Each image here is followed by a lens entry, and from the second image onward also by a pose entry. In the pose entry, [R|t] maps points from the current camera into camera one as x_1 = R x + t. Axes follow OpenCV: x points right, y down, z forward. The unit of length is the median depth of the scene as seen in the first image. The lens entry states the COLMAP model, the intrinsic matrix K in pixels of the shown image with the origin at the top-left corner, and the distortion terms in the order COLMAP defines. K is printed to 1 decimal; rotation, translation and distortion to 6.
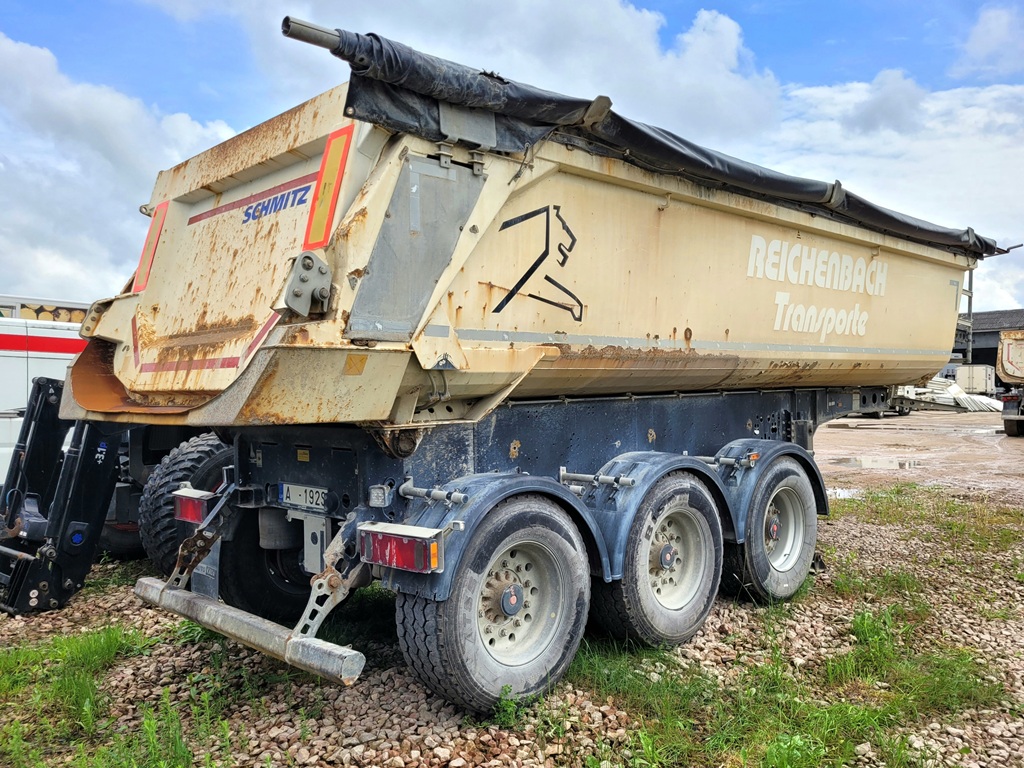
lens RADIAL K [[786.8, 0, 485.3], [0, 786.8, 385.1], [0, 0, 1]] dist [0.045631, 0.000573]
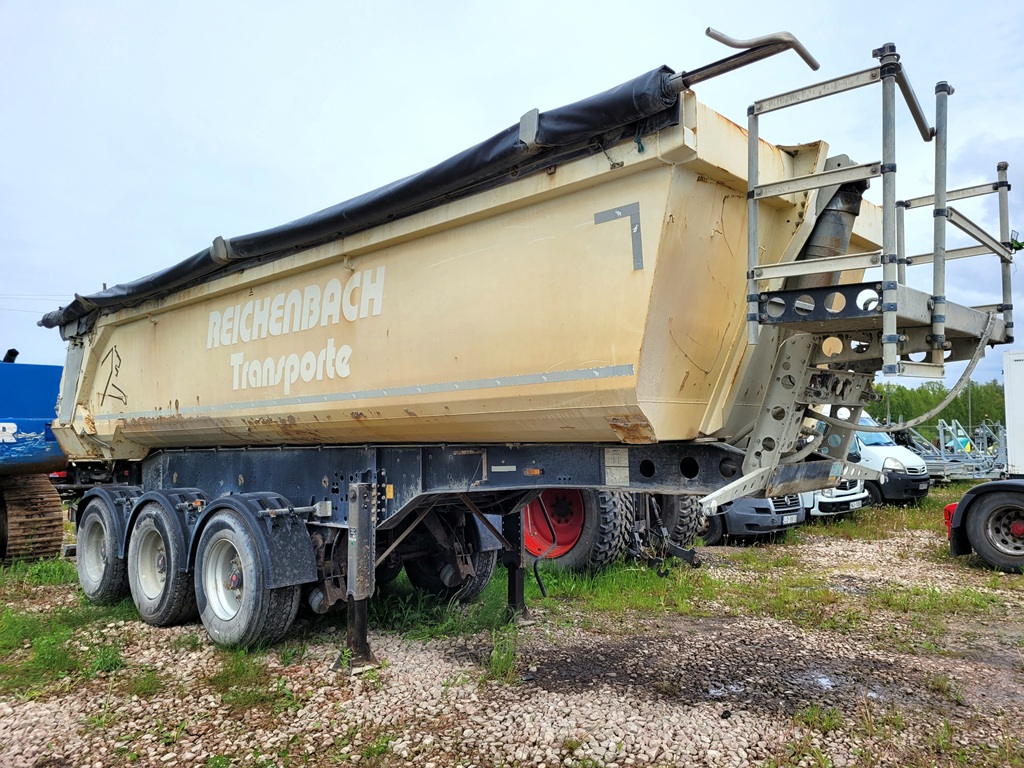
lens RADIAL K [[786.8, 0, 485.3], [0, 786.8, 385.1], [0, 0, 1]] dist [0.045631, 0.000573]
pose [[0.043919, -0.050796, -0.997743, 1.979330], [0.017010, 0.998600, -0.050091, -0.023363], [0.998890, -0.014772, 0.044722, 1.767500]]
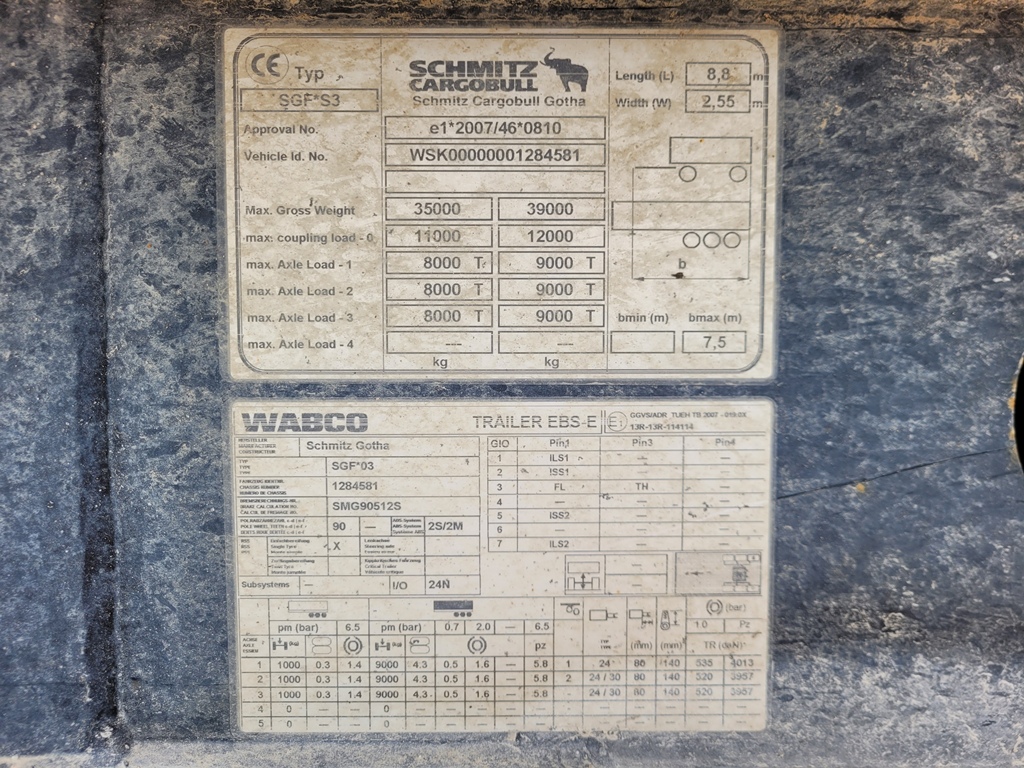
lens RADIAL K [[786.8, 0, 485.3], [0, 786.8, 385.1], [0, 0, 1]] dist [0.045631, 0.000573]
pose [[0.734400, 0.047745, -0.677036, 0.955218], [-0.009108, 0.998126, 0.060509, 0.033051], [0.678656, -0.038272, 0.733458, 1.949205]]
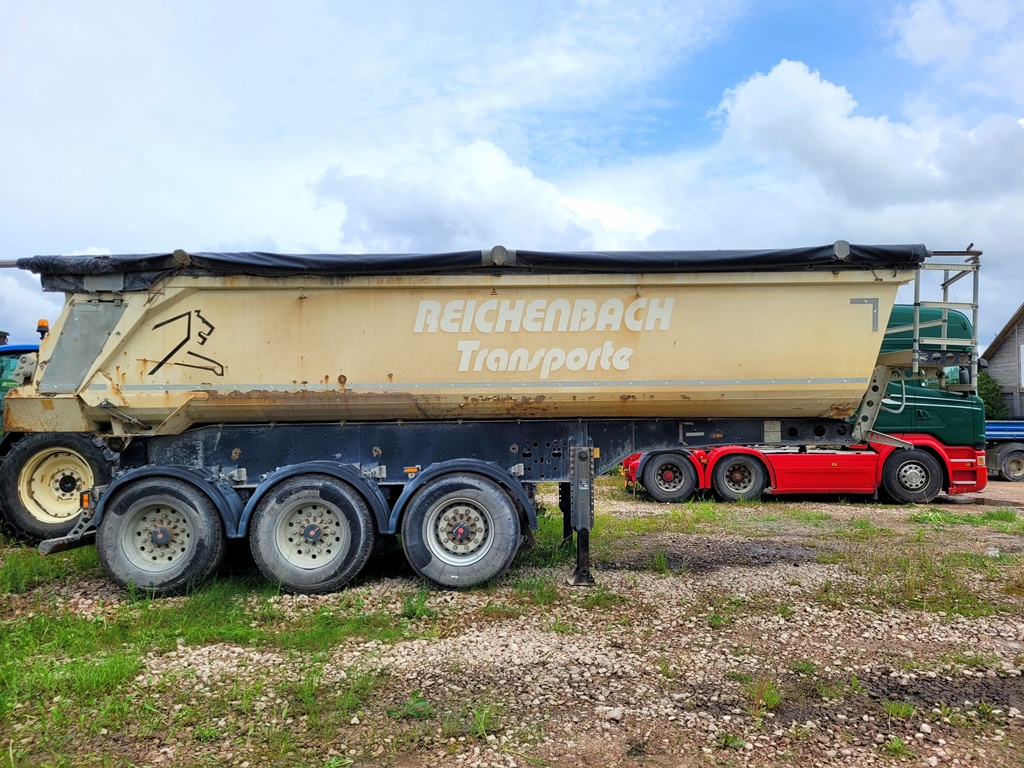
lens RADIAL K [[771.9, 0, 535.2], [0, 771.9, 382.6], [0, 0, 1]] dist [0.055637, -0.001386]
pose [[0.737341, -0.021290, -0.675185, 1.749102], [-0.003637, 0.999364, -0.035484, -0.012233], [0.675510, 0.028620, 0.736795, 0.247937]]
